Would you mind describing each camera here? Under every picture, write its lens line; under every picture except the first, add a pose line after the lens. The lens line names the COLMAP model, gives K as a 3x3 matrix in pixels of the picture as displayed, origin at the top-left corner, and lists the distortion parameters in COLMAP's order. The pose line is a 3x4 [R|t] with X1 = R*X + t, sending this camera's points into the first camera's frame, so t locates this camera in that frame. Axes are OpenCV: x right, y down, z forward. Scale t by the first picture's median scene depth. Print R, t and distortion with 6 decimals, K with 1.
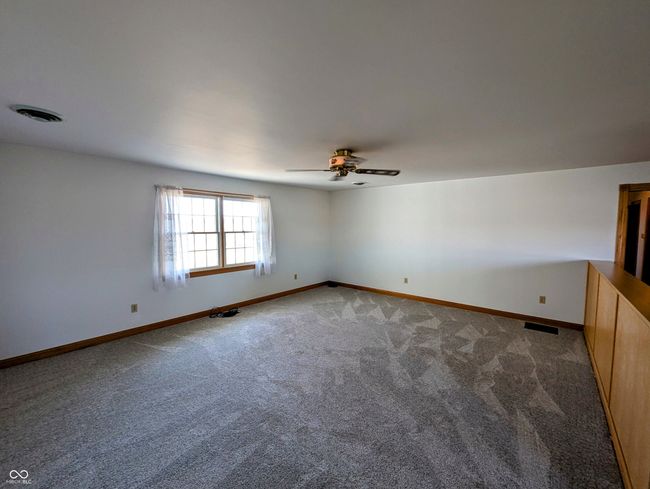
lens RADIAL K [[272.0, 0, 321.0], [0, 272.0, 244.2], [0, 0, 1]] dist [-0.001464, -0.000141]
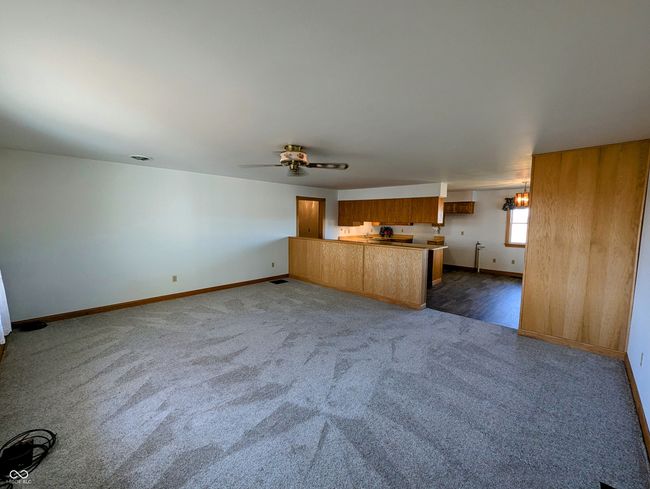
lens RADIAL K [[272.0, 0, 321.0], [0, 272.0, 244.2], [0, 0, 1]] dist [-0.001464, -0.000141]
pose [[0.065047, -0.098977, 0.992961, -0.776347], [0.061418, 0.993579, 0.095015, -0.049654], [-0.995990, 0.054805, 0.070709, 0.662074]]
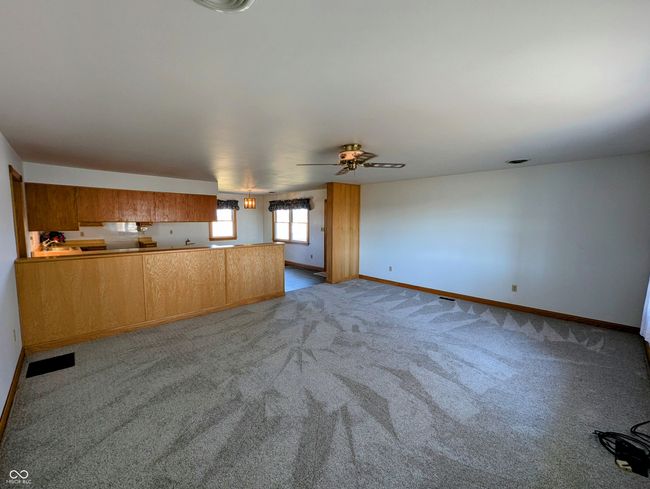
lens RADIAL K [[272.0, 0, 321.0], [0, 272.0, 244.2], [0, 0, 1]] dist [-0.001464, -0.000141]
pose [[-0.994369, -0.017971, 0.104436, 0.050190], [-0.000846, 0.986830, 0.161757, -0.109043], [-0.105968, 0.160757, -0.981289, 1.615775]]
